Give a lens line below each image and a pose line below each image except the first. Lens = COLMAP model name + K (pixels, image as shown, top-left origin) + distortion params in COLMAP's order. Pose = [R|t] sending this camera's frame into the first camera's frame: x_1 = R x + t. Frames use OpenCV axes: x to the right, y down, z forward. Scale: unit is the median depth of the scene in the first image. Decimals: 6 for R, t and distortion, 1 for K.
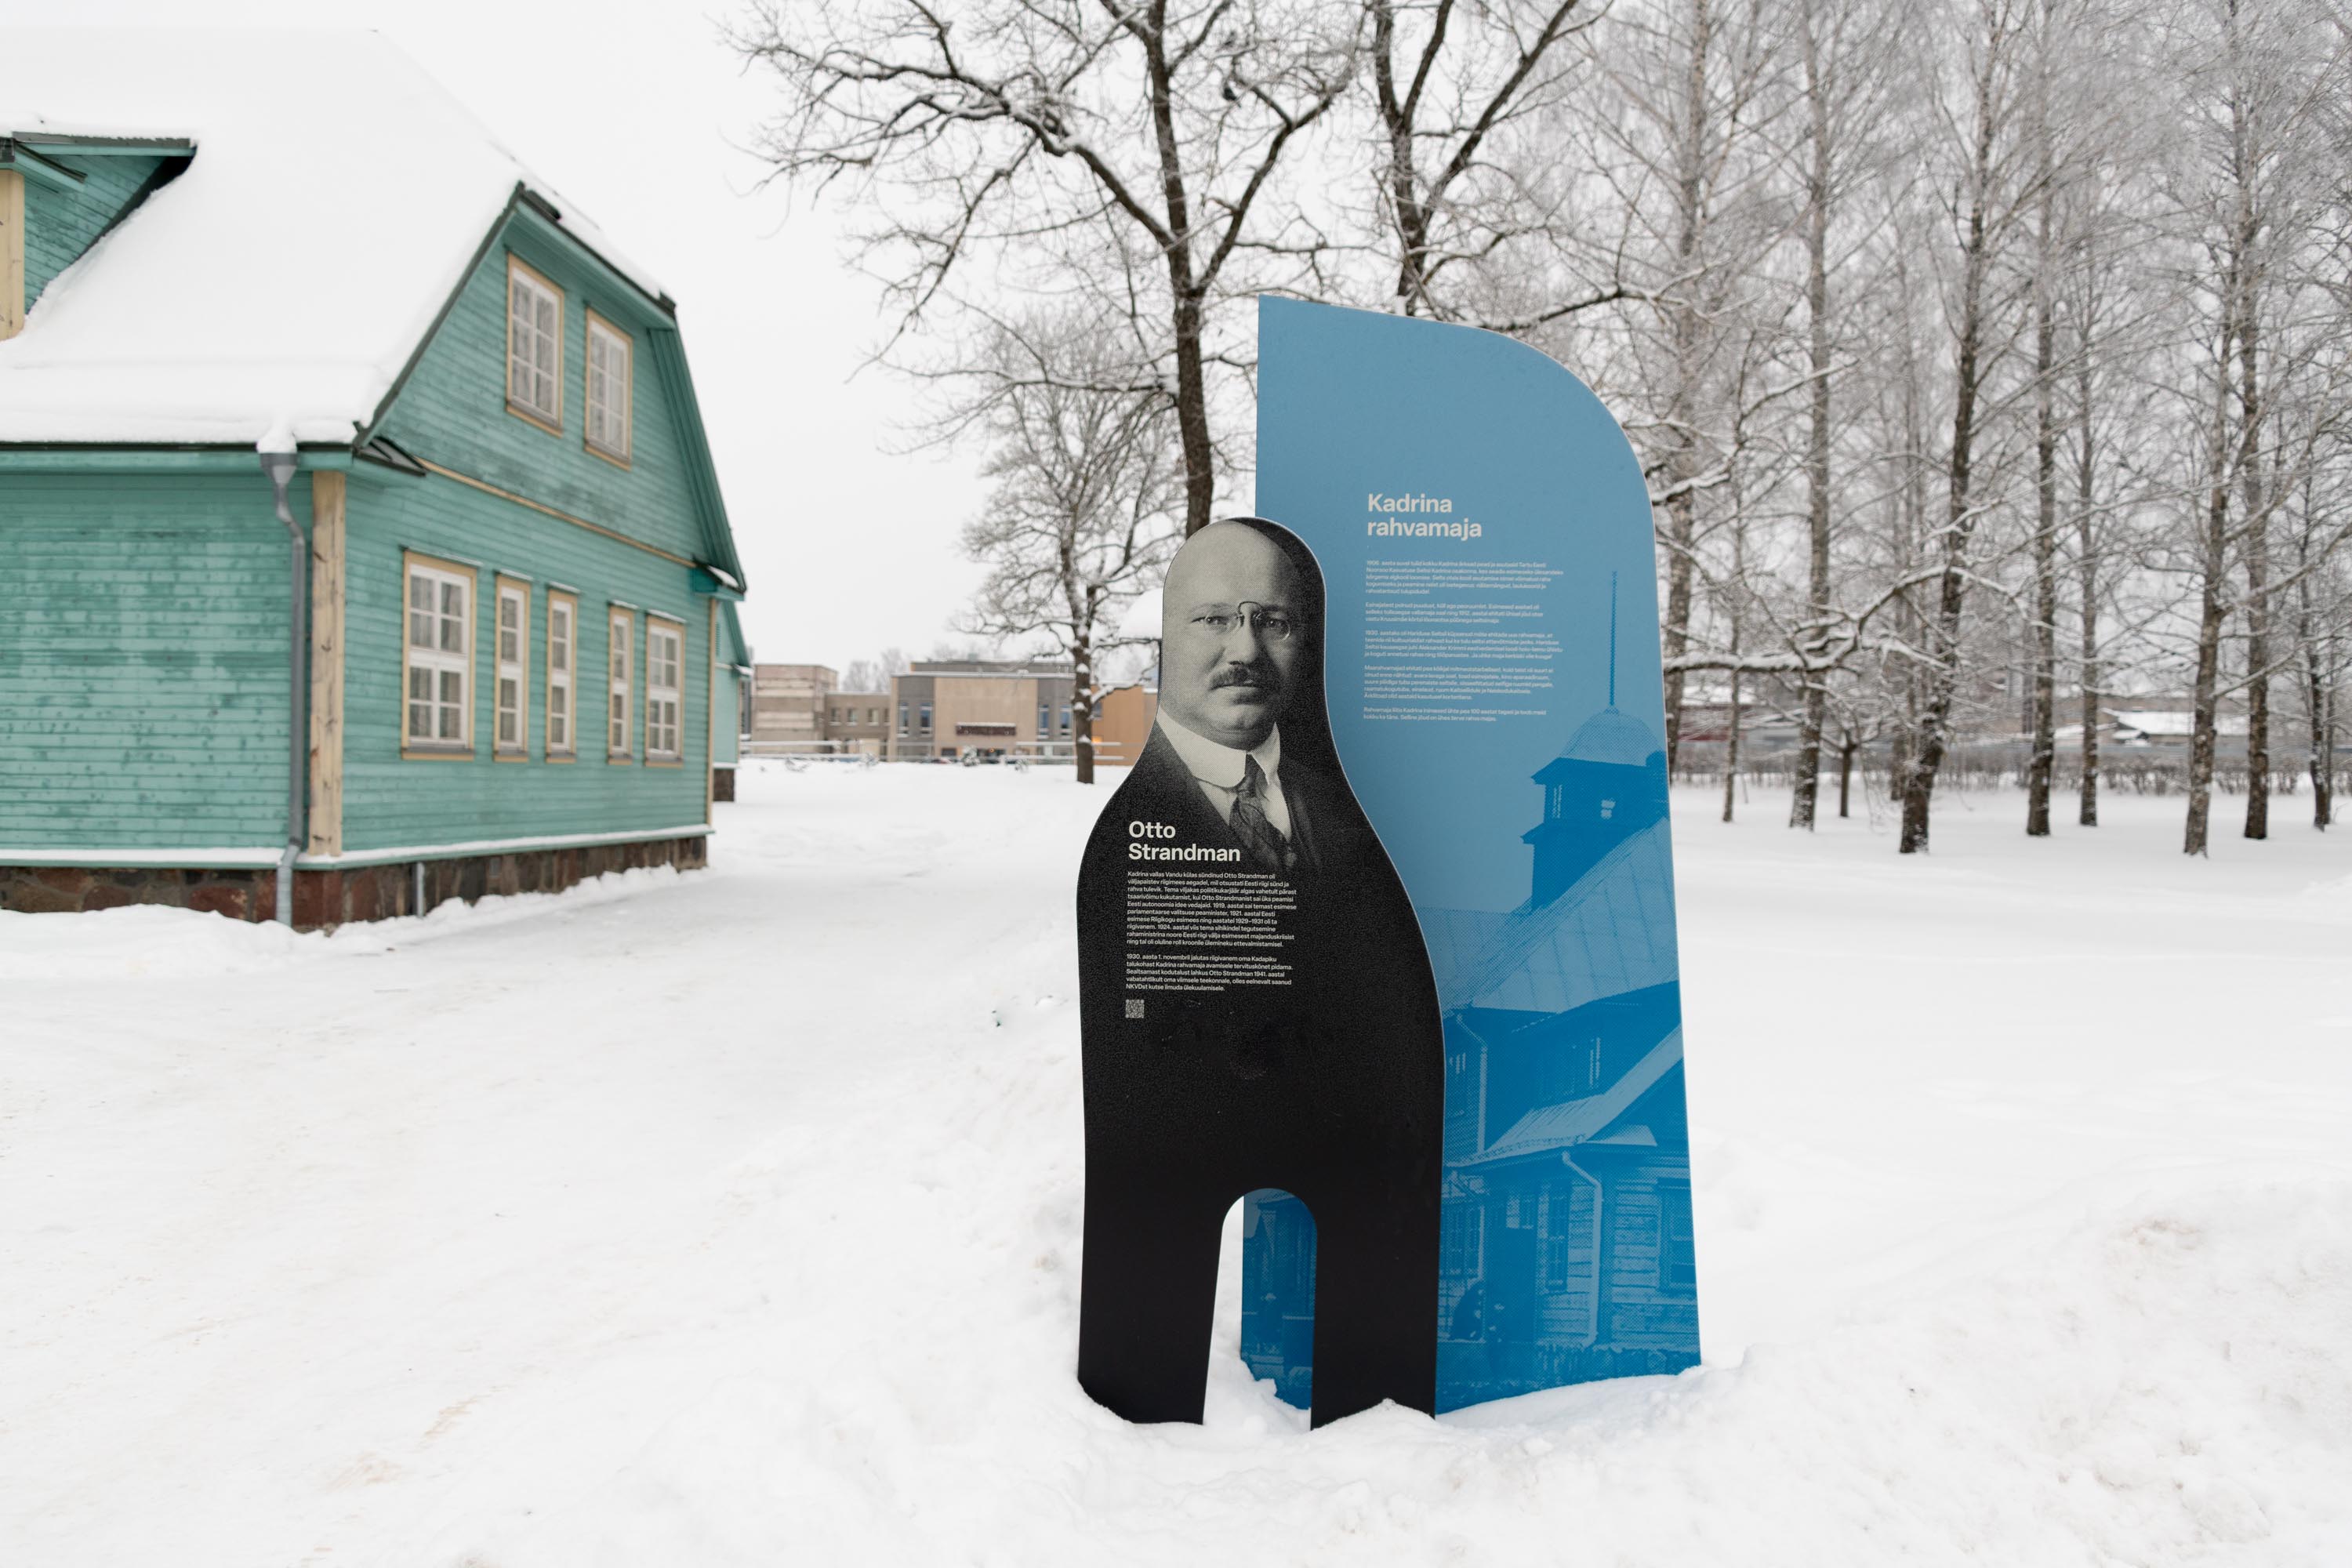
lens RADIAL K [[1964.5, 0, 1176.6], [0, 1964.5, 774.3], [0, 0, 1]] dist [0.041402, -0.018257]
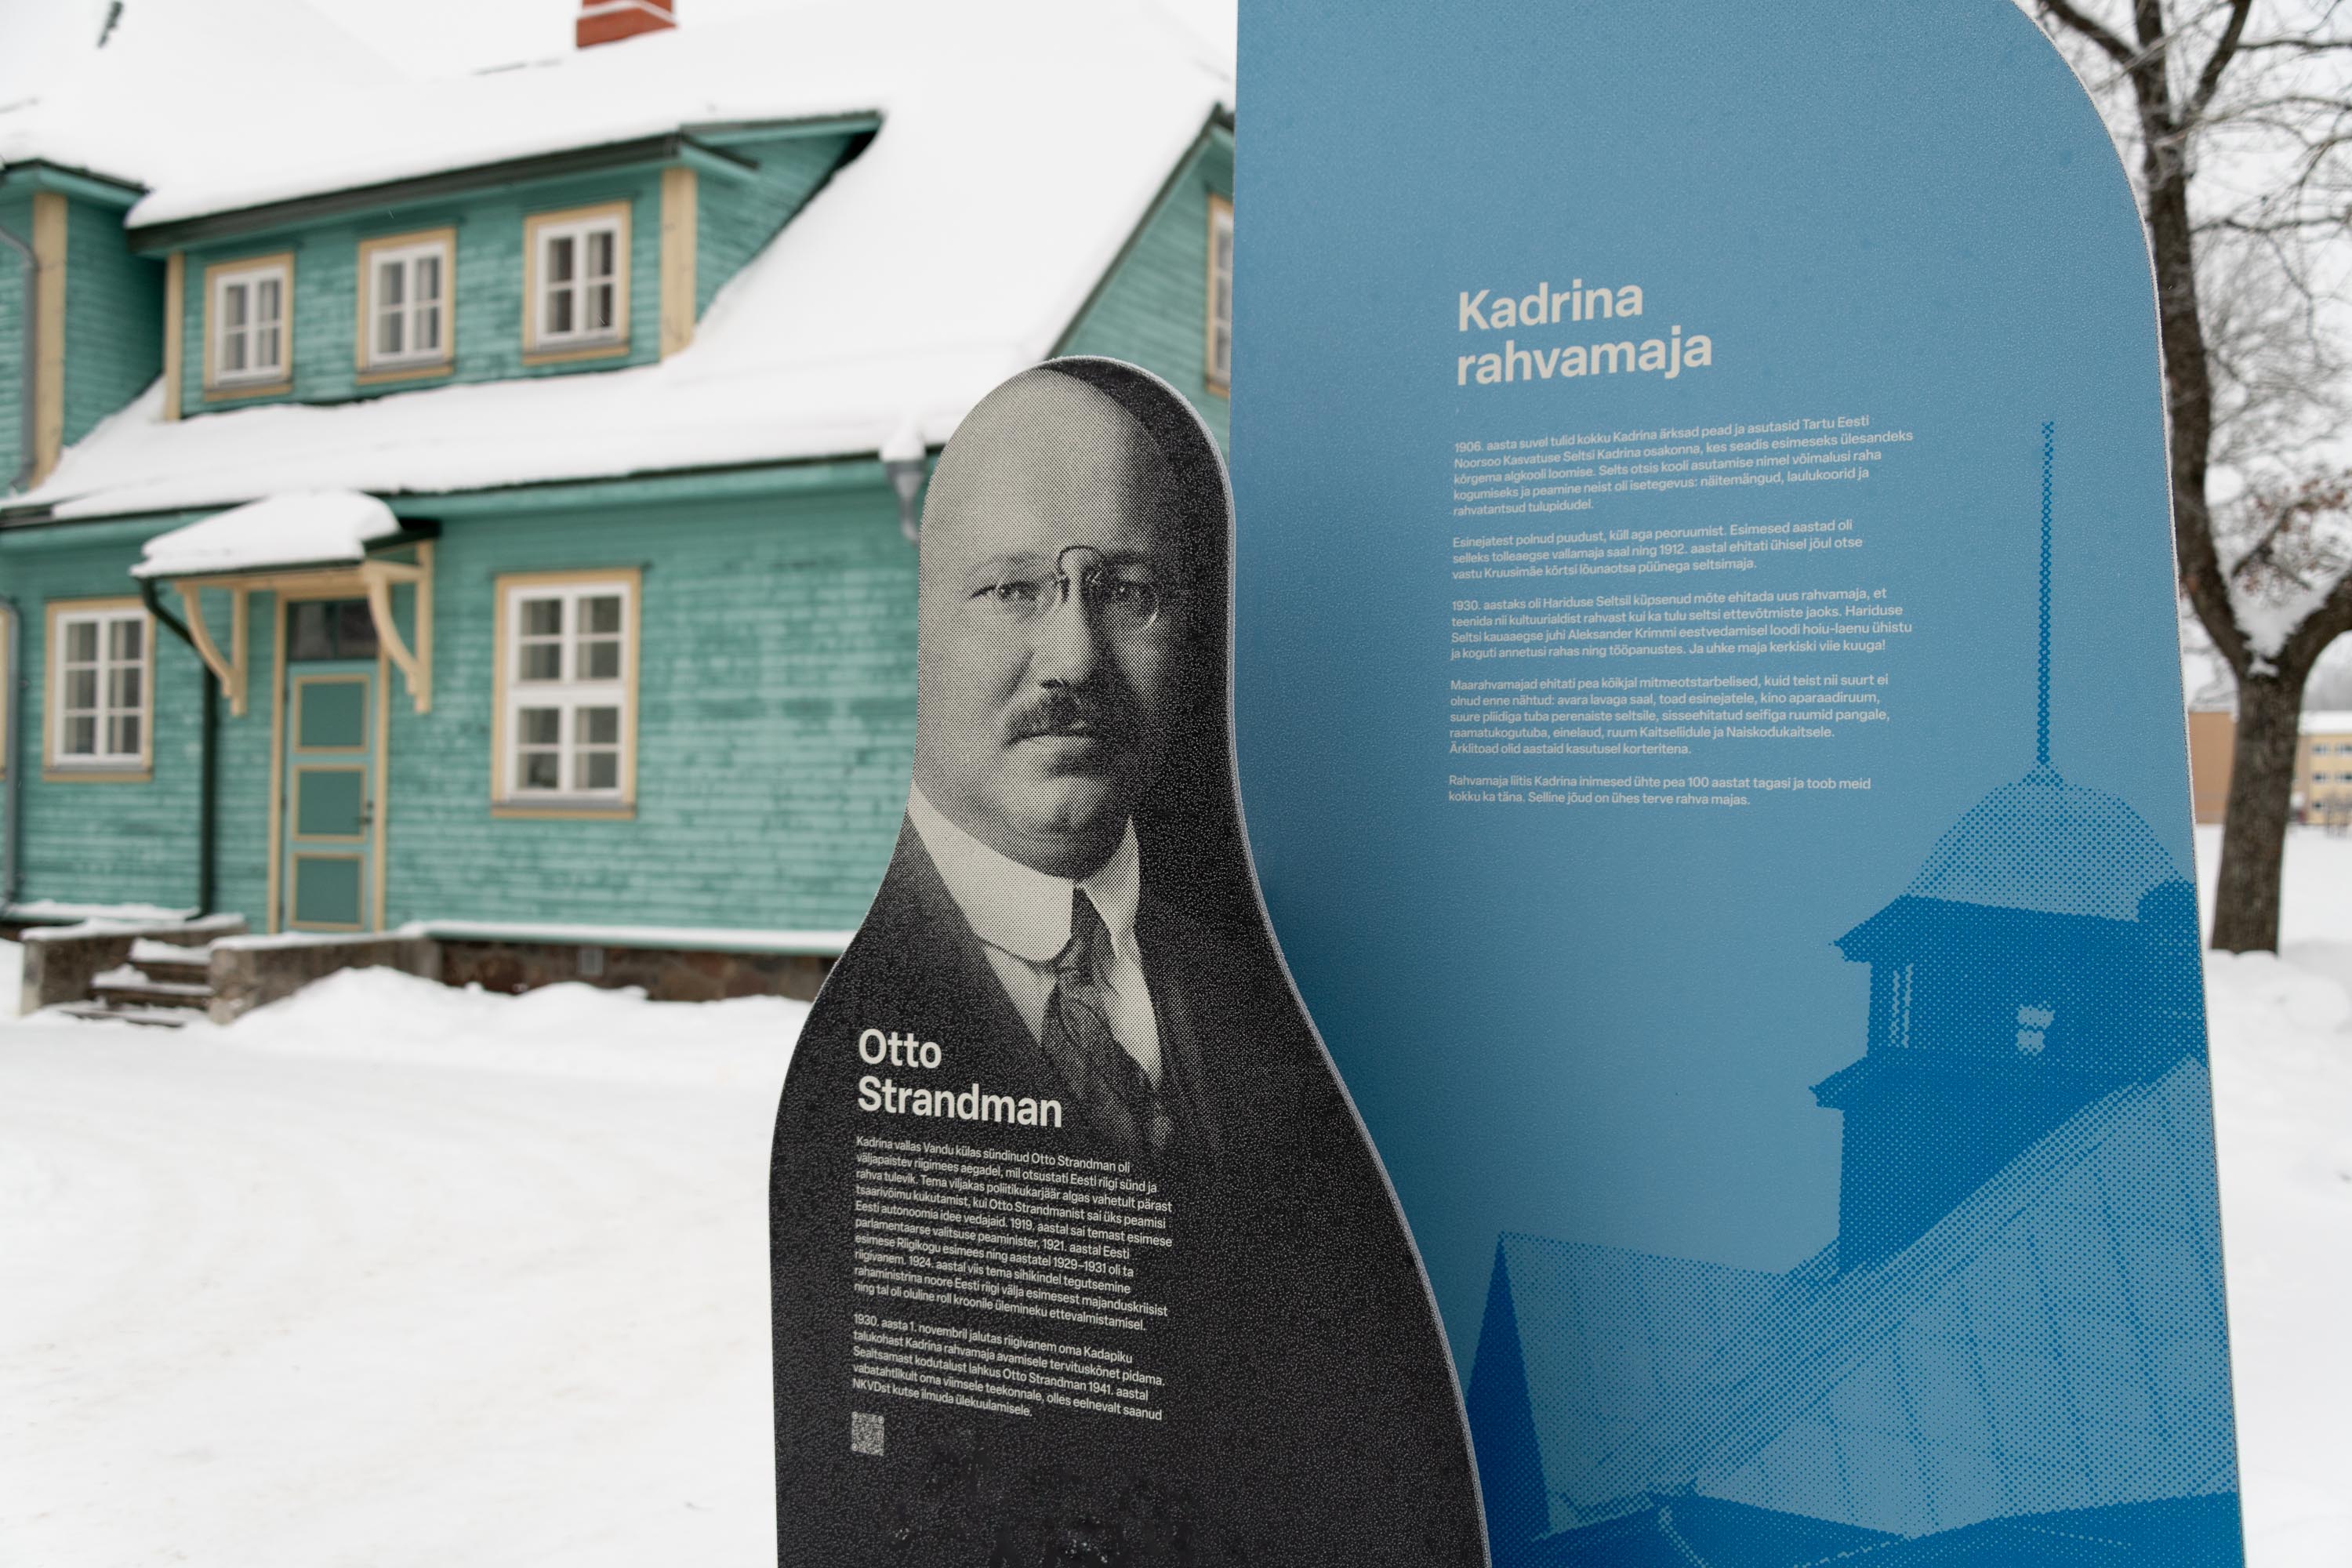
lens RADIAL K [[2350.1, 0, 1176.0], [0, 2350.1, 784.5], [0, 0, 1]] dist [0.037850, 0.000000]
pose [[0.892444, -0.008251, -0.451083, 0.278384], [0.000286, 0.999843, -0.017723, -0.022695], [0.451158, 0.015687, 0.892306, 0.501534]]
